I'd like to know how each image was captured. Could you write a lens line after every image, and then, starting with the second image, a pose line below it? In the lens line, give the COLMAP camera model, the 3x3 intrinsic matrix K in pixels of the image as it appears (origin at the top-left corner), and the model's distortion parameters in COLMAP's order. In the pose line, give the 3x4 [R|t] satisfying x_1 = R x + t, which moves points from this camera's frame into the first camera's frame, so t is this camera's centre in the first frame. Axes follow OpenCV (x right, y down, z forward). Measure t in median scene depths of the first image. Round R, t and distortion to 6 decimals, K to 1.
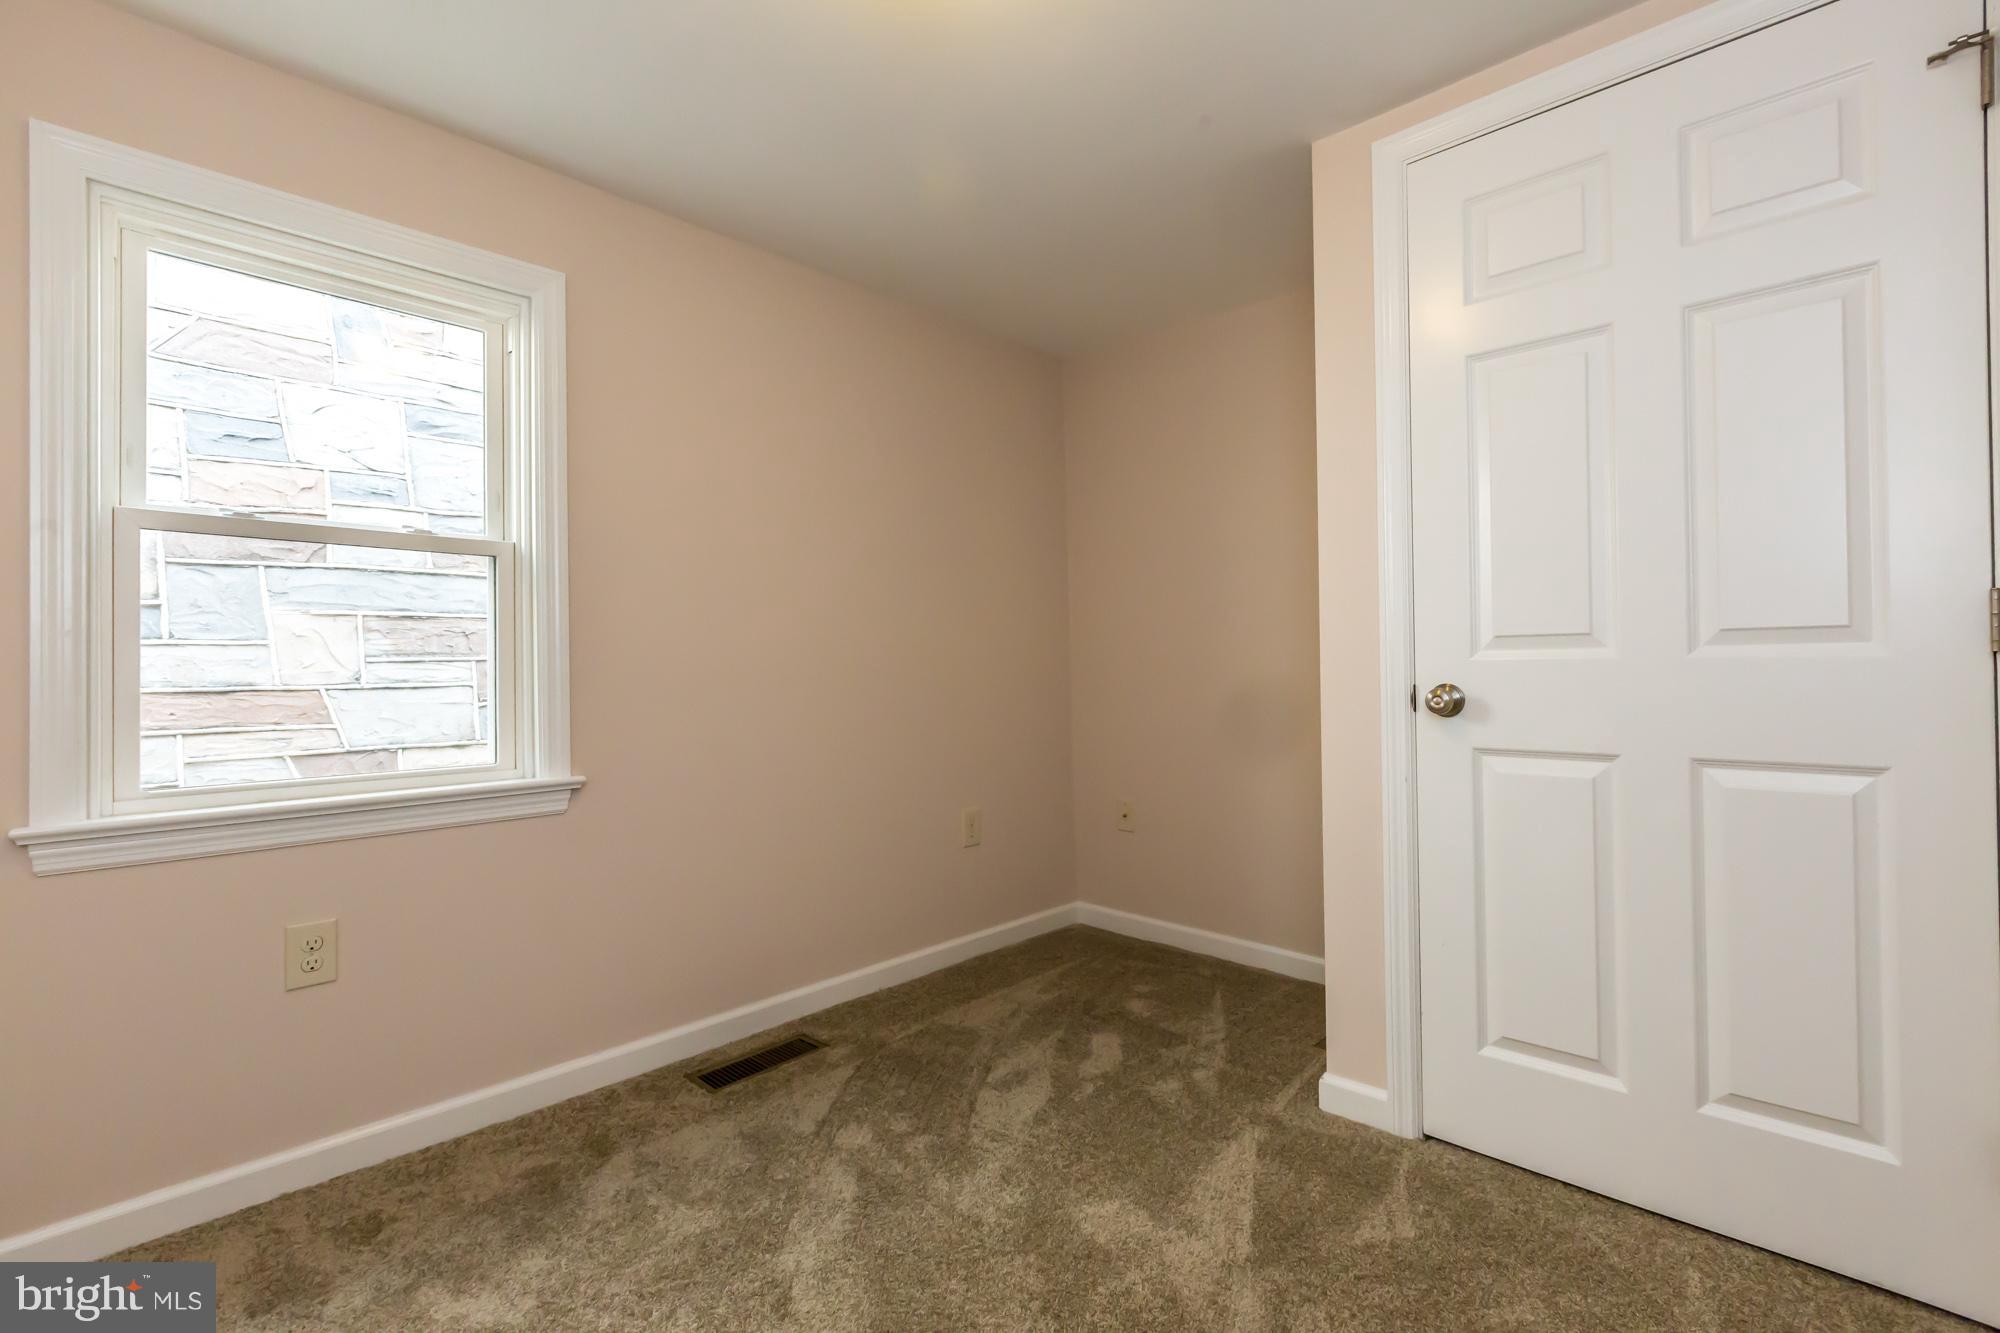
lens RADIAL K [[893.2, 0, 959.4], [0, 893.2, 658.9], [0, 0, 1]] dist [-0.000174, -0.000148]
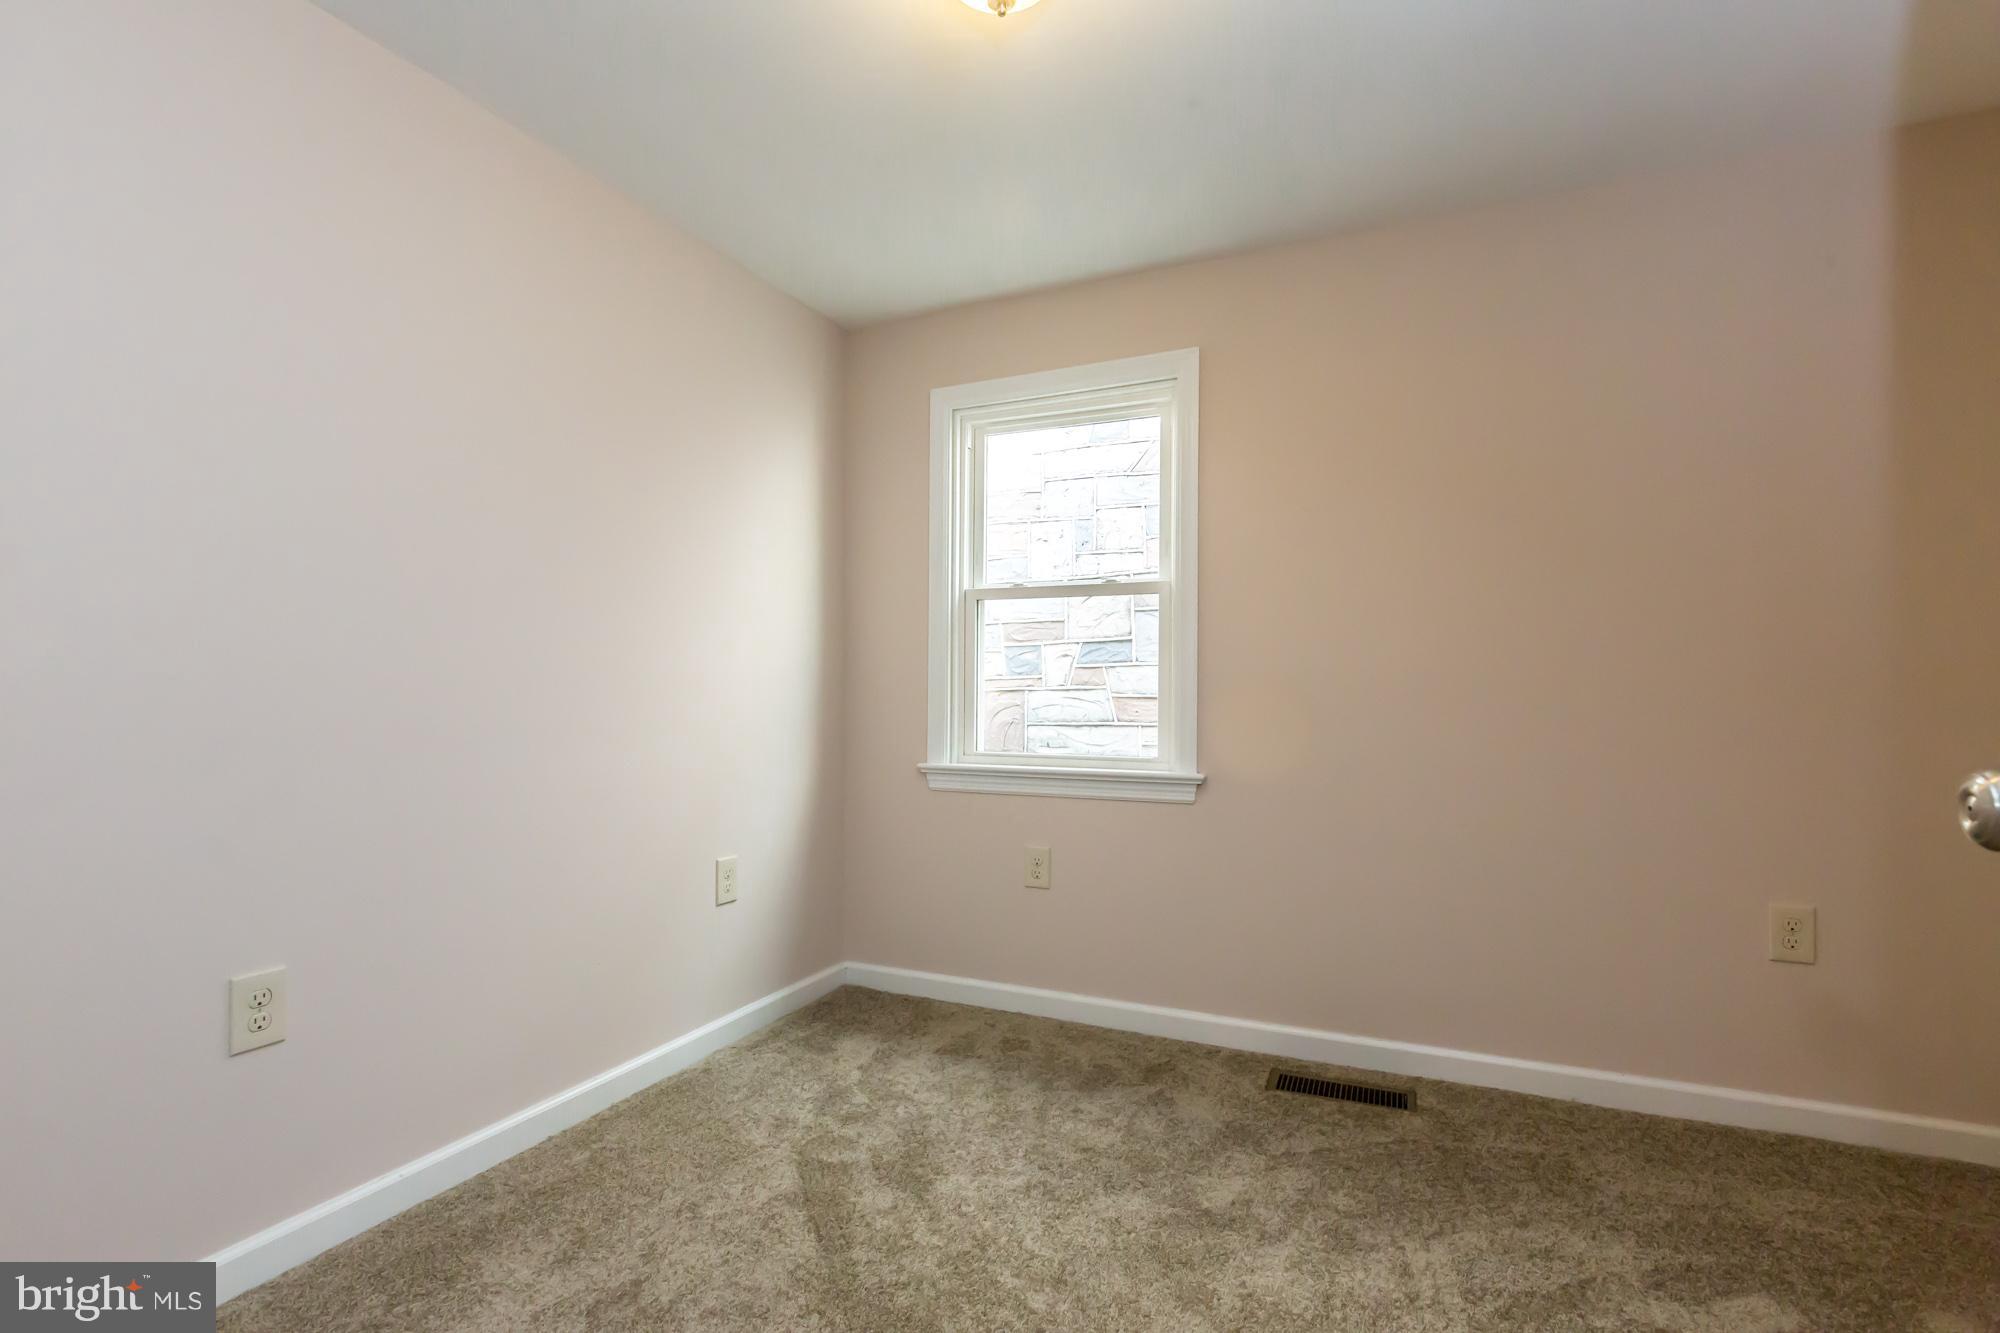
lens RADIAL K [[906.3, 0, 1008.6], [0, 906.3, 688.3], [0, 0, 1]] dist [0.000510, -0.000111]
pose [[0.340519, 0.011160, -0.940171, 0.609270], [0.008800, 0.999848, 0.015055, -0.001765], [0.940196, -0.013400, 0.340369, 0.357766]]
